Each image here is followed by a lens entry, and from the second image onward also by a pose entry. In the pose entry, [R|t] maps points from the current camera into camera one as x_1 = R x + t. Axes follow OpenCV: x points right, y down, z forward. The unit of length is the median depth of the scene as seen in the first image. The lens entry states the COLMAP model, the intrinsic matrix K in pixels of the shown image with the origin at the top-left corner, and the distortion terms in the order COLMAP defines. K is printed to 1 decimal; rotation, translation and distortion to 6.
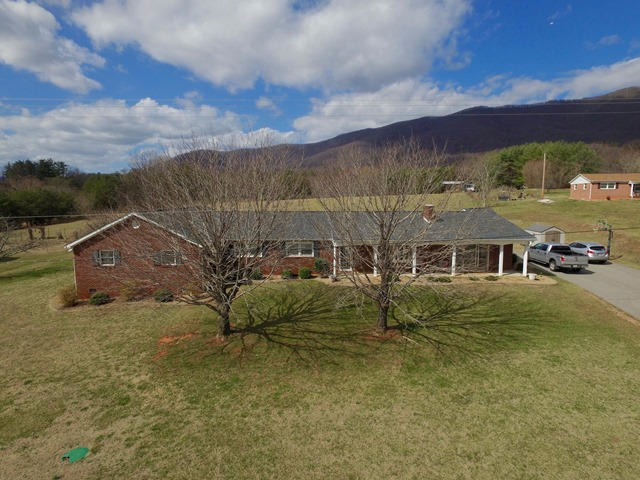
lens RADIAL K [[372.2, 0, 316.9], [0, 372.2, 246.5], [0, 0, 1]] dist [-0.011556, 0.016840]
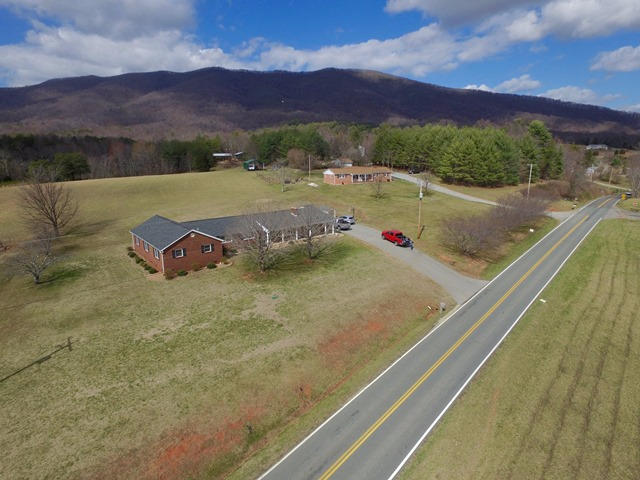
lens RADIAL K [[372.2, 0, 320.2], [0, 372.2, 259.0], [0, 0, 1]] dist [-0.011556, 0.016840]
pose [[0.793702, -0.173488, 0.583042, -0.977163], [0.092308, 0.981719, 0.166456, -0.176867], [-0.601262, -0.078297, 0.795207, -0.934240]]
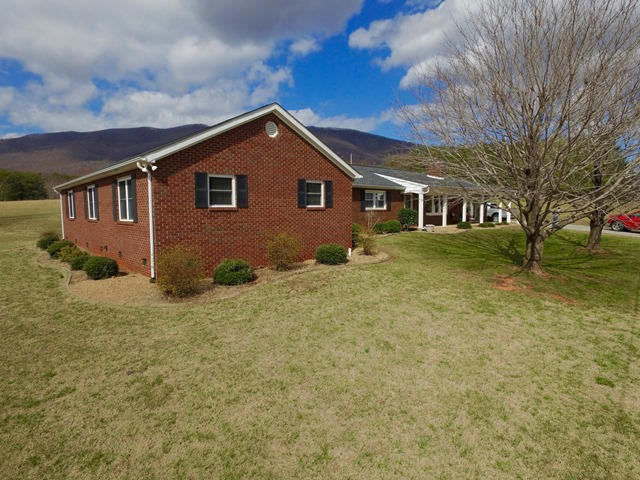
lens RADIAL K [[372.2, 0, 314.8], [0, 372.2, 249.4], [0, 0, 1]] dist [-0.011556, 0.016840]
pose [[0.761618, -0.078978, 0.643195, -0.674371], [0.103638, 0.994615, -0.000591, 0.101241], [-0.639685, 0.067110, 0.765702, 0.475564]]
